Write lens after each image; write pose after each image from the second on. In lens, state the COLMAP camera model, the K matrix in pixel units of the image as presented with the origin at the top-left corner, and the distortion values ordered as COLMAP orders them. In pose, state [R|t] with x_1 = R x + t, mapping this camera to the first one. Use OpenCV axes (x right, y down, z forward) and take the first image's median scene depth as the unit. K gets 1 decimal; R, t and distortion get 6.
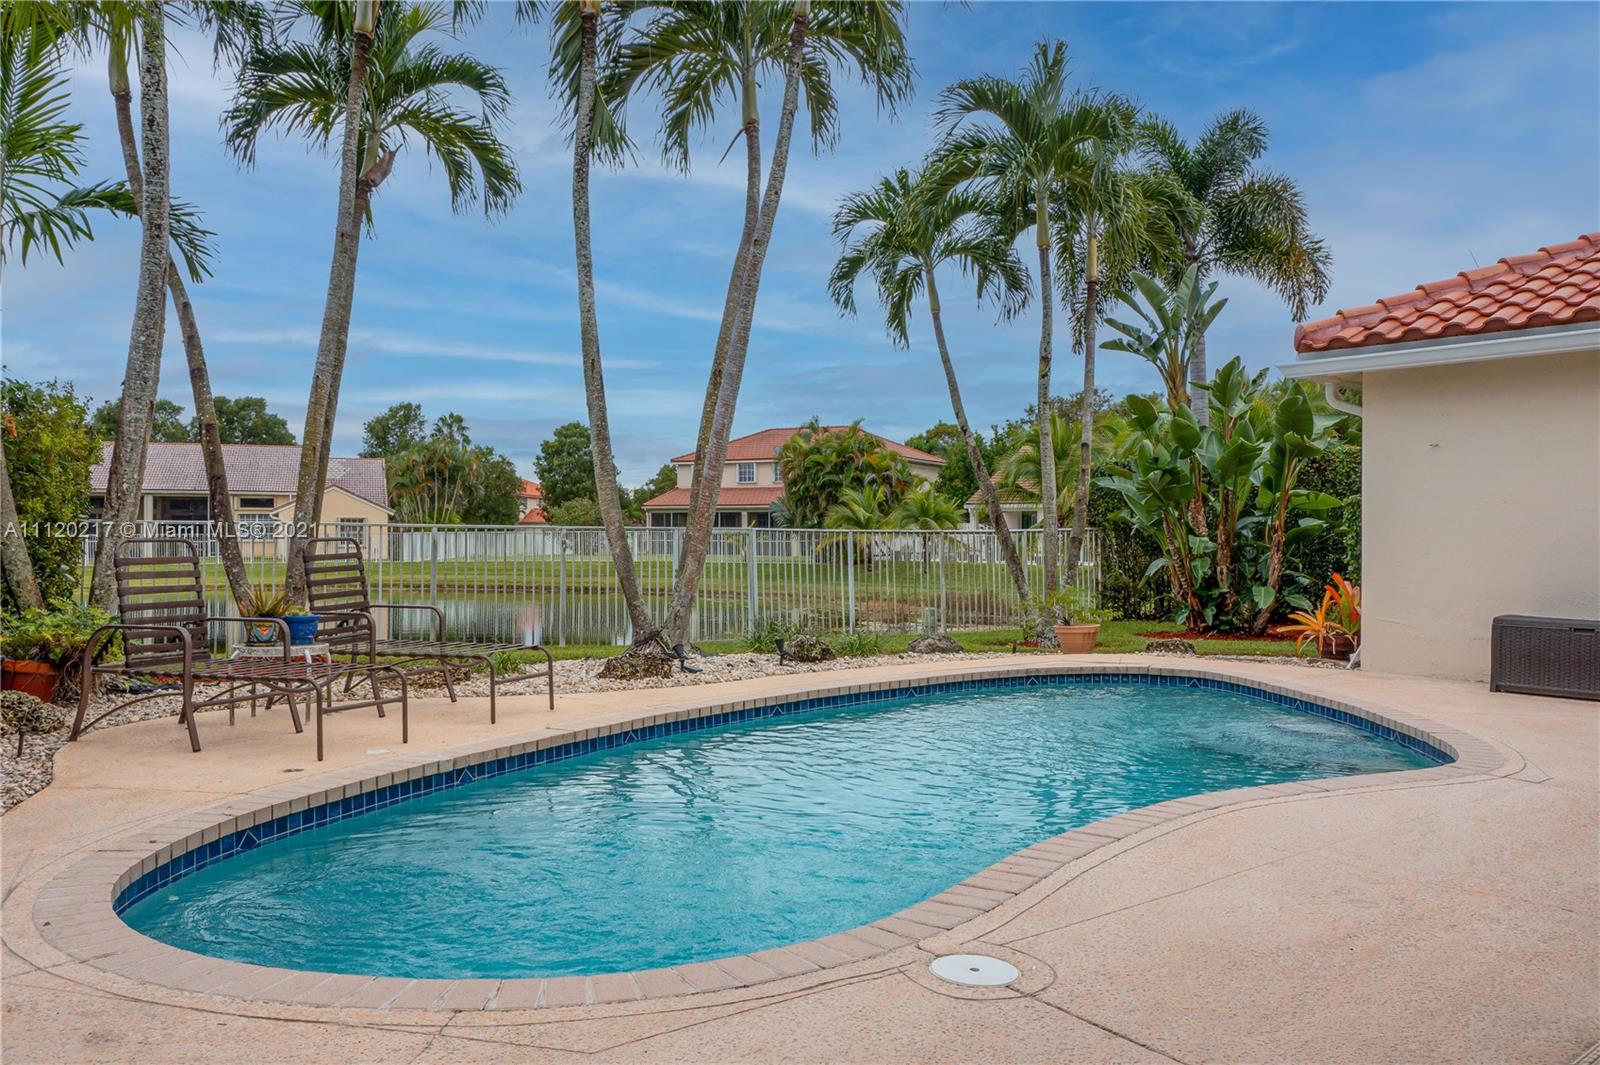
lens RADIAL K [[1271.8, 0, 800.0], [0, 1271.8, 532.5], [0, 0, 1]] dist [-0.000205, 0.008545]
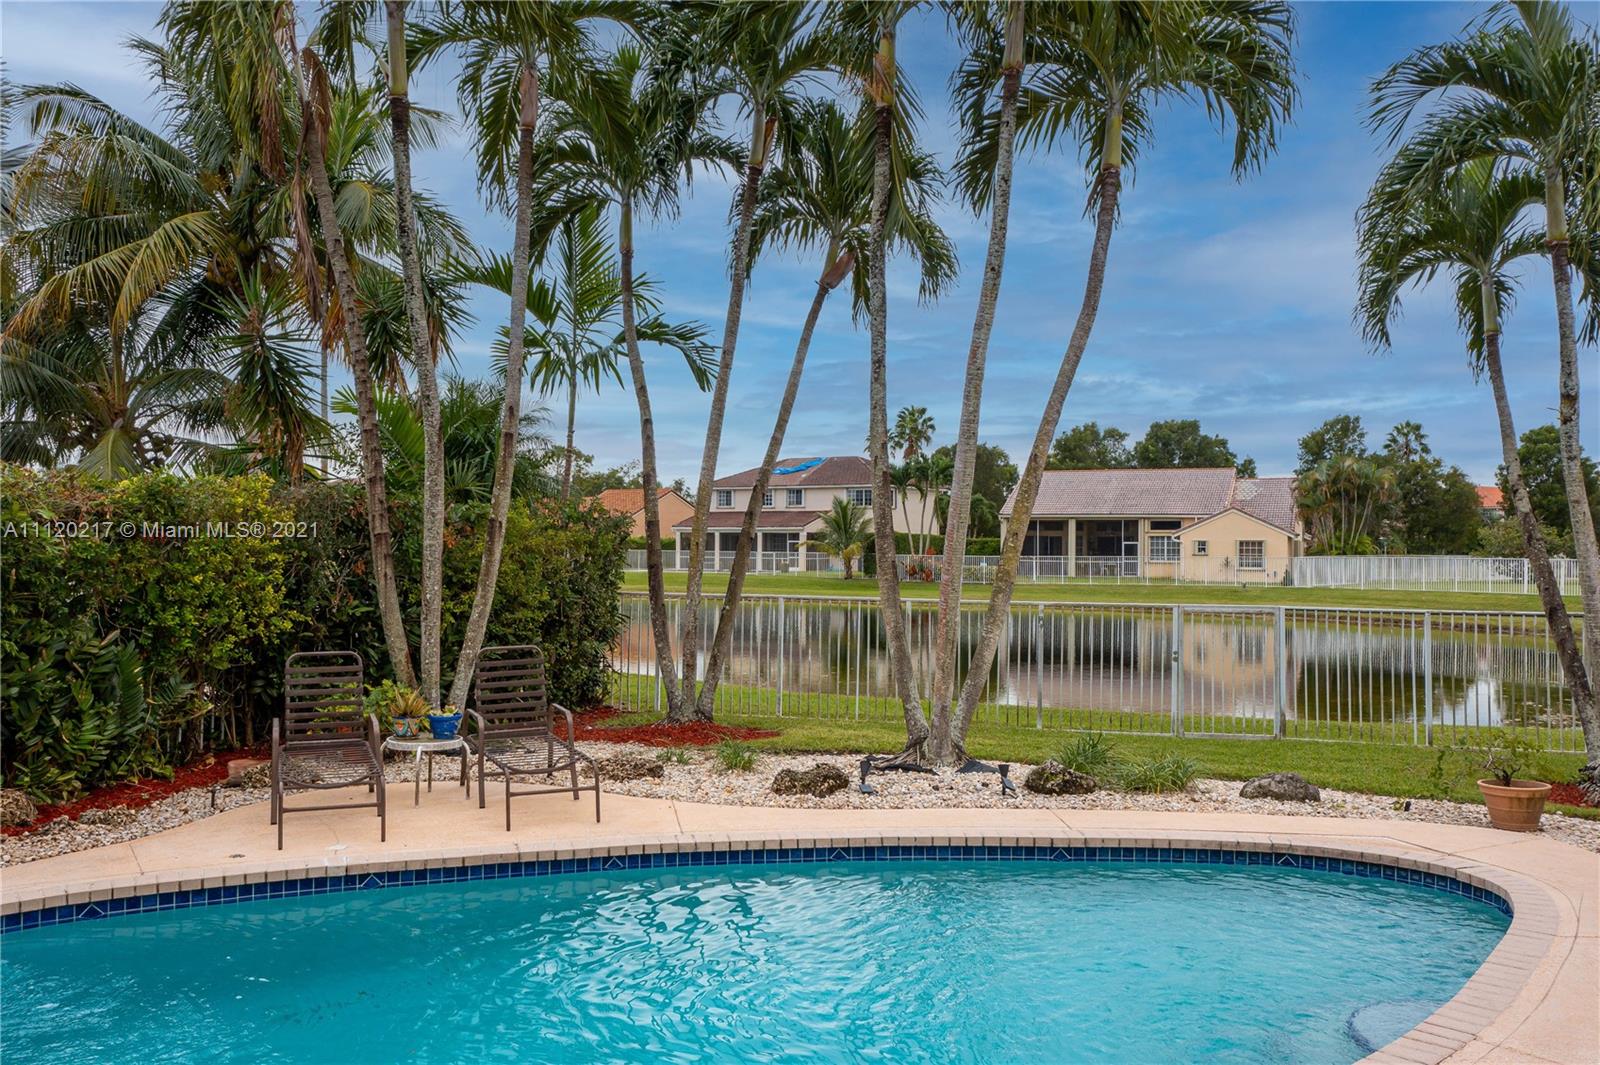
lens RADIAL K [[1271.8, 0, 800.0], [0, 1271.8, 532.5], [0, 0, 1]] dist [-0.000205, 0.008545]
pose [[0.724885, -0.000482, -0.688869, 0.069210], [-0.003854, 0.999981, -0.004754, -0.010519], [0.688859, 0.006101, 0.724870, 0.034986]]
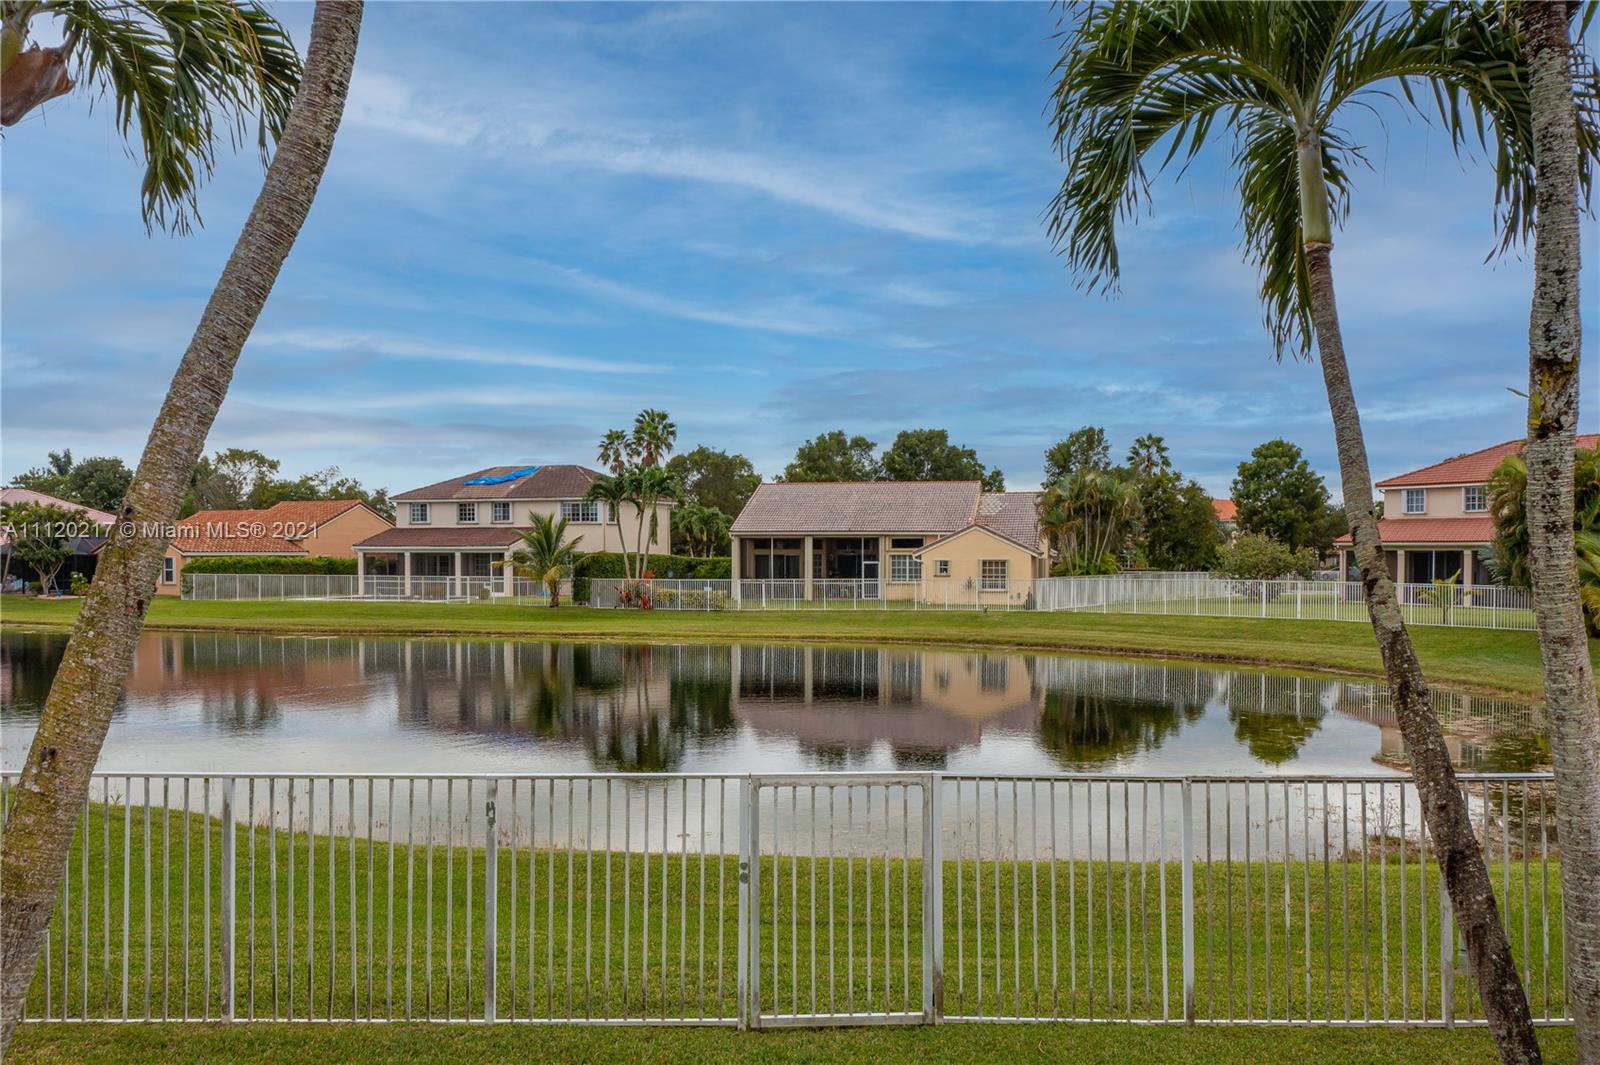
lens RADIAL K [[1294.1, 0, 863.4], [0, 1294.1, 581.4], [0, 0, 1]] dist [-0.002258, 0.002300]
pose [[0.862053, 0.010997, -0.506698, 0.038352], [0.002488, 0.999661, 0.025929, -0.018529], [0.506812, -0.023613, 0.861733, 0.128724]]
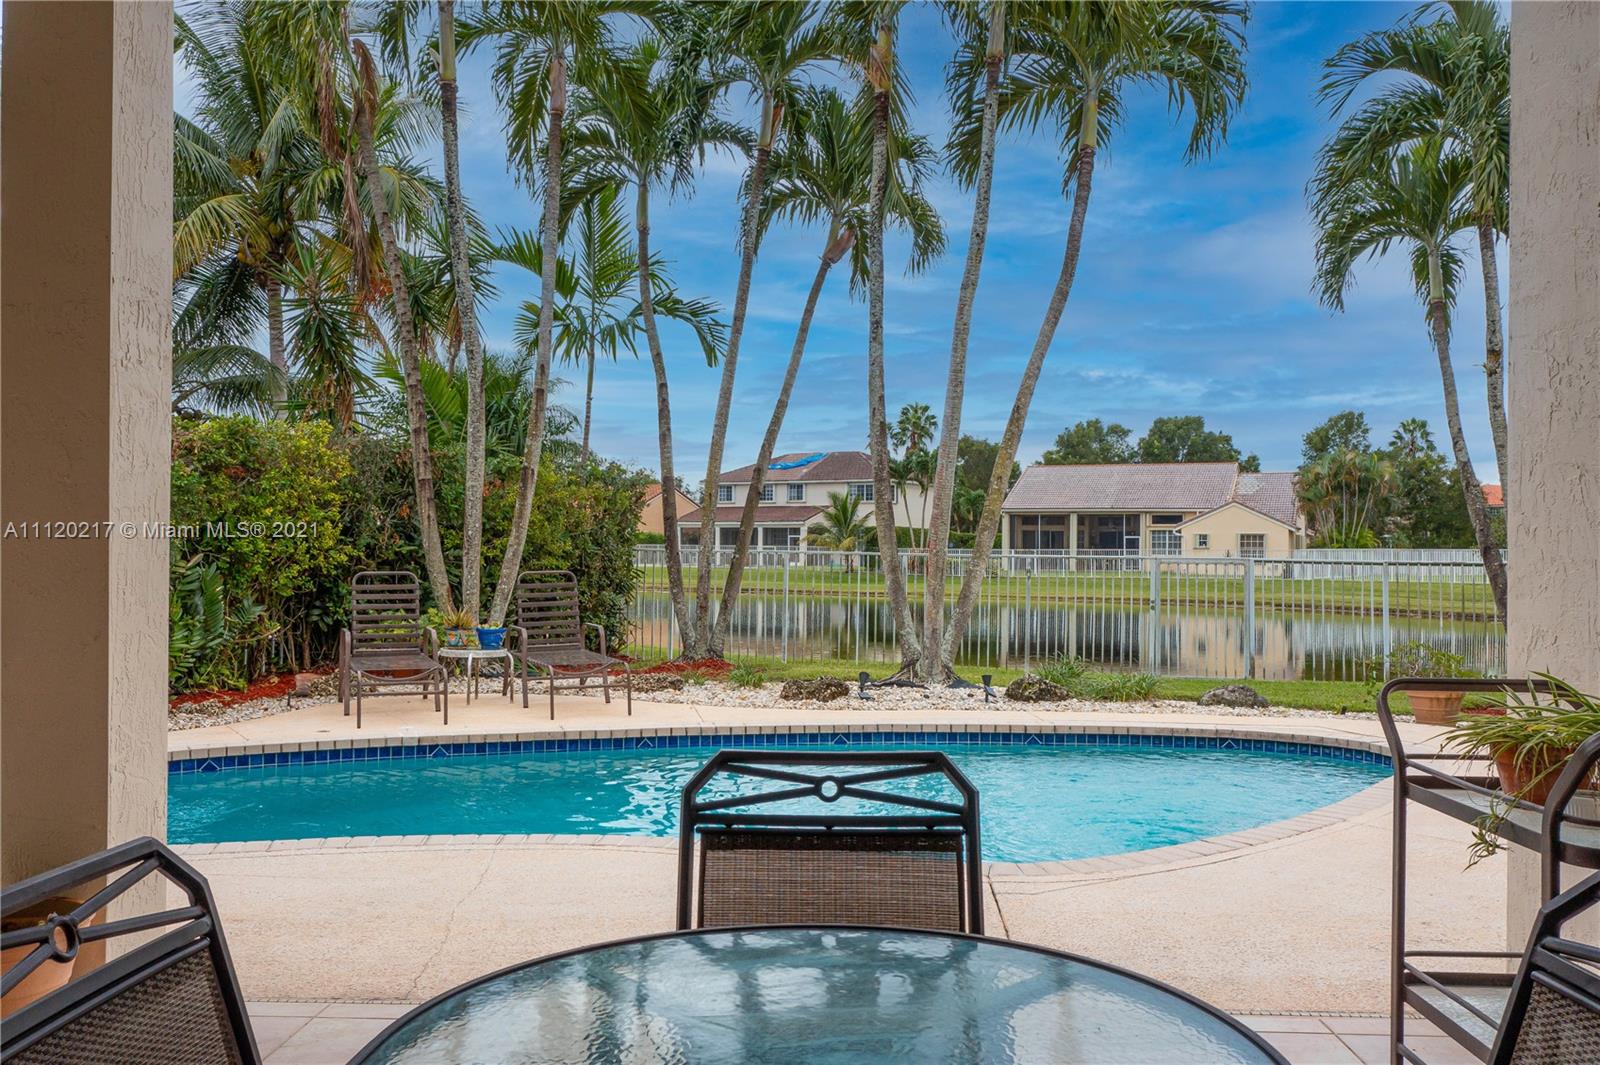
lens RADIAL K [[1298.4, 0, 800.0], [0, 1298.4, 532.5], [0, 0, 1]] dist [0.000956, 0.002010]
pose [[0.724811, -0.001580, -0.688946, 0.081602], [-0.004904, 0.999960, -0.007453, -0.003005], [0.688930, 0.008781, 0.724775, 0.021086]]
